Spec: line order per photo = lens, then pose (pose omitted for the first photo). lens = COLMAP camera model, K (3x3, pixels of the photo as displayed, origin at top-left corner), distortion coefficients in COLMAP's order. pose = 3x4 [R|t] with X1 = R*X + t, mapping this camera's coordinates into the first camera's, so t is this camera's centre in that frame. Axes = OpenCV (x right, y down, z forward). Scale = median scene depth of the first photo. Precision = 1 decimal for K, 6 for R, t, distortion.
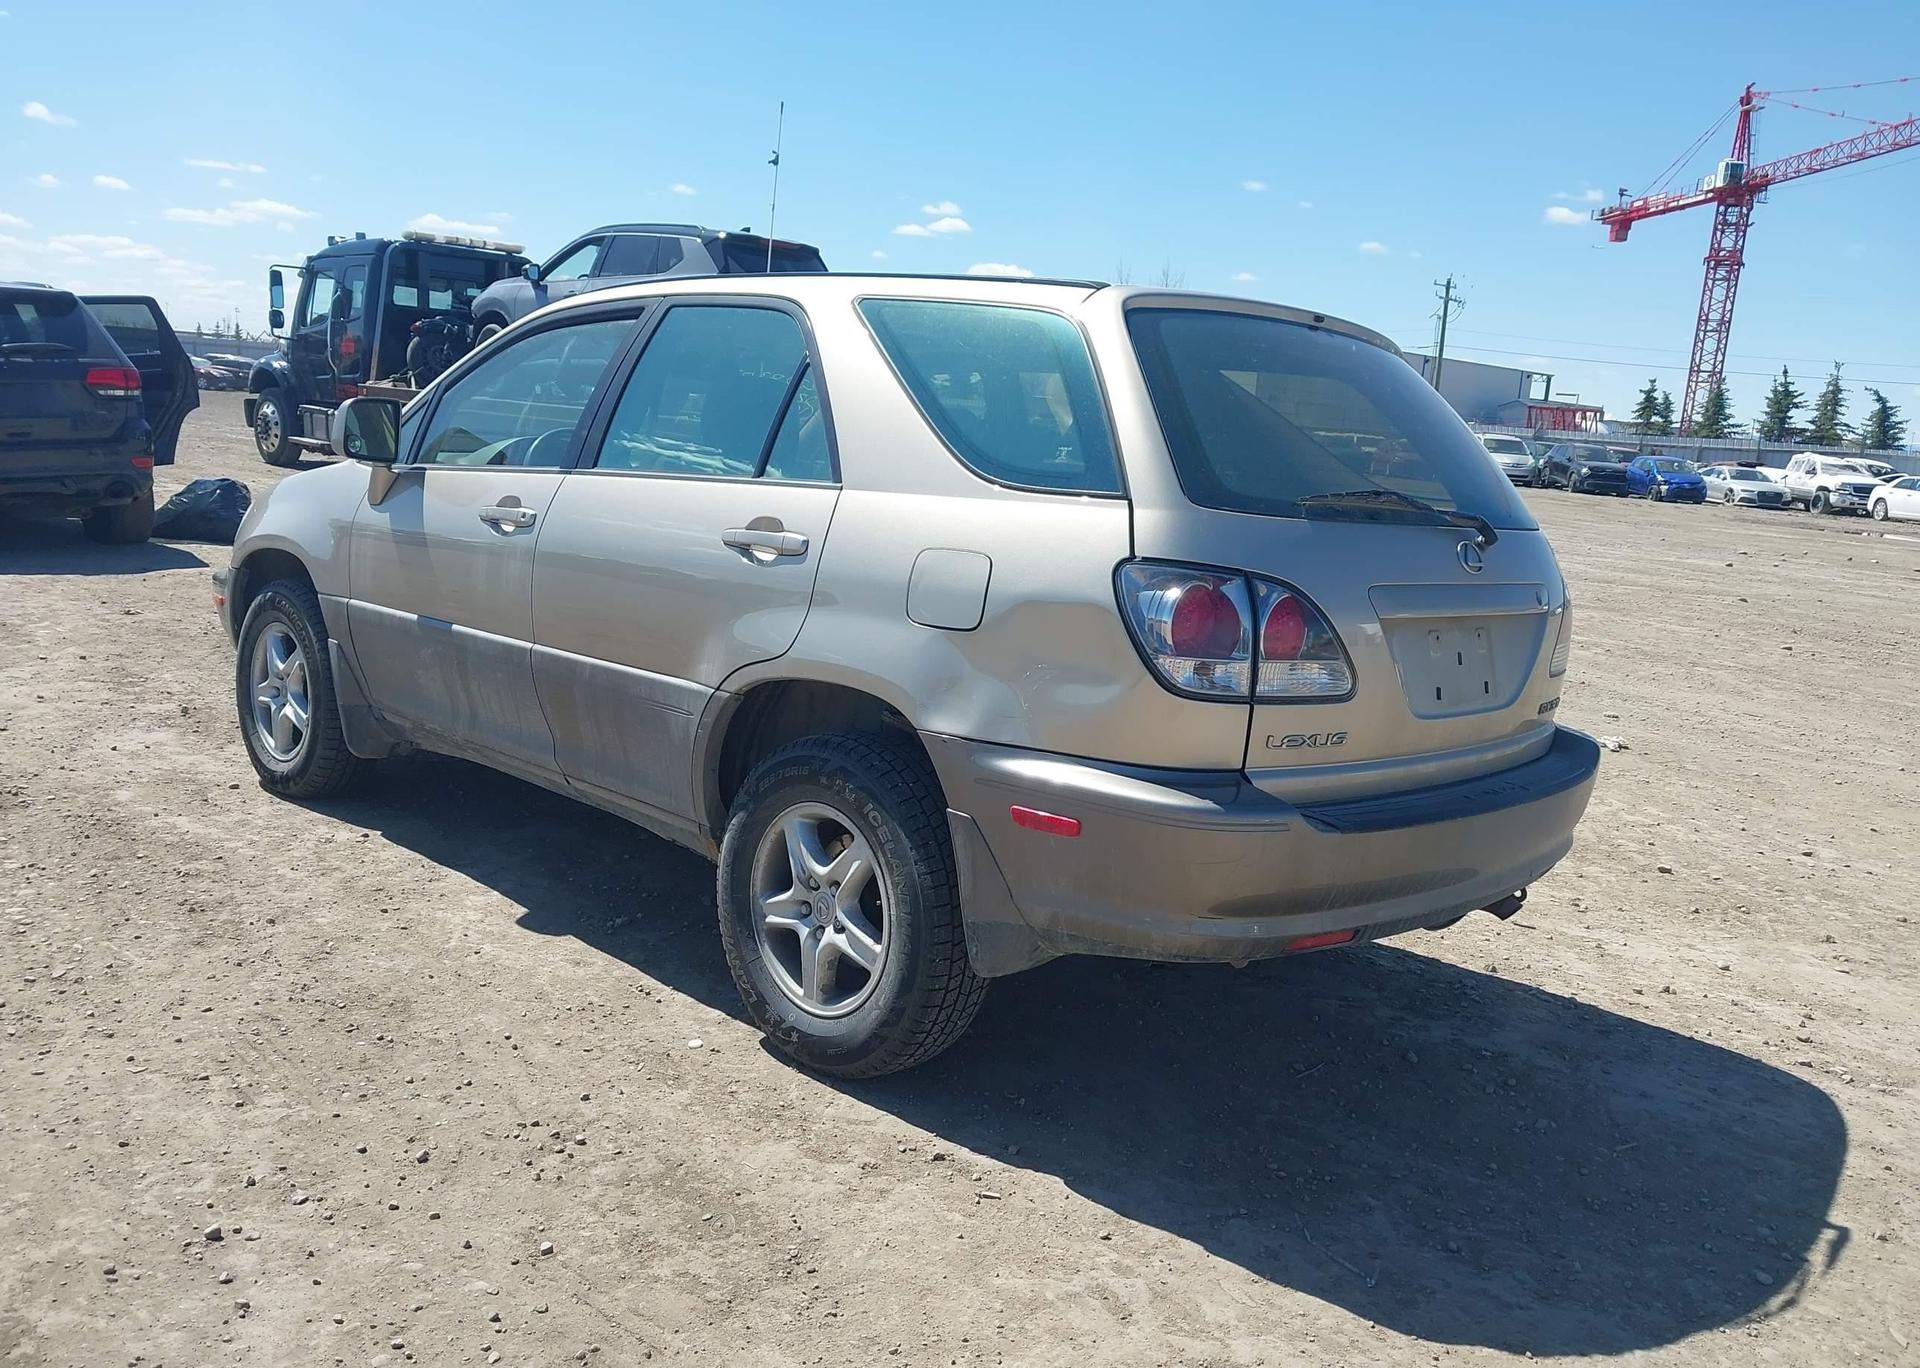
lens RADIAL K [[1517.6, 0, 977.1], [0, 1517.6, 680.8], [0, 0, 1]] dist [0.018508, -0.024980]
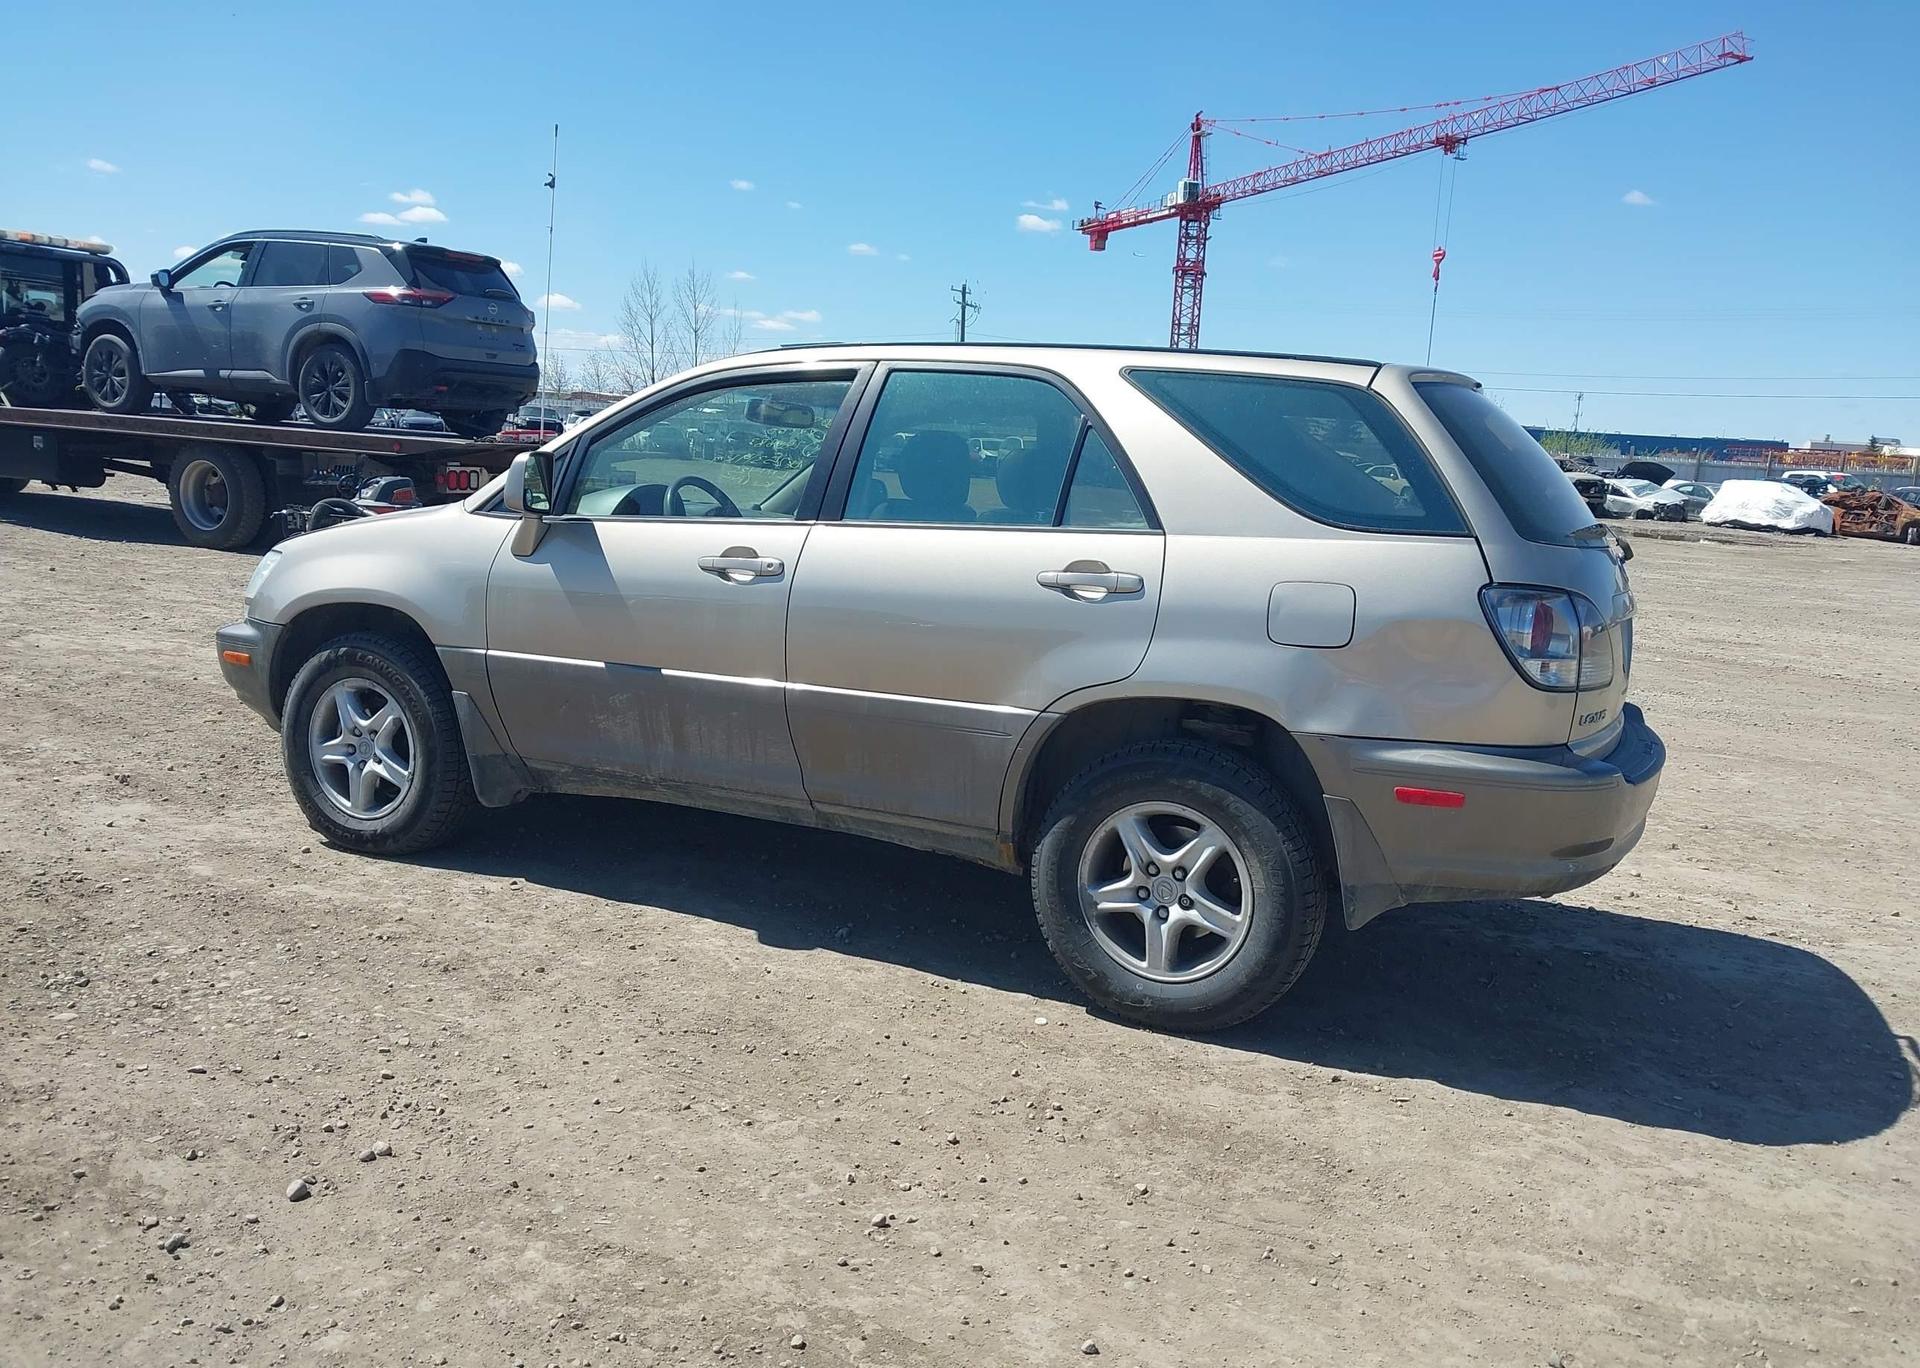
lens RADIAL K [[1517.6, 0, 964.8], [0, 1517.6, 658.5], [0, 0, 1]] dist [0.018508, -0.024980]
pose [[0.951927, -0.059419, 0.300507, -0.453896], [0.063075, 0.998006, -0.002470, -0.028016], [-0.299761, 0.021305, 0.953776, -0.060537]]
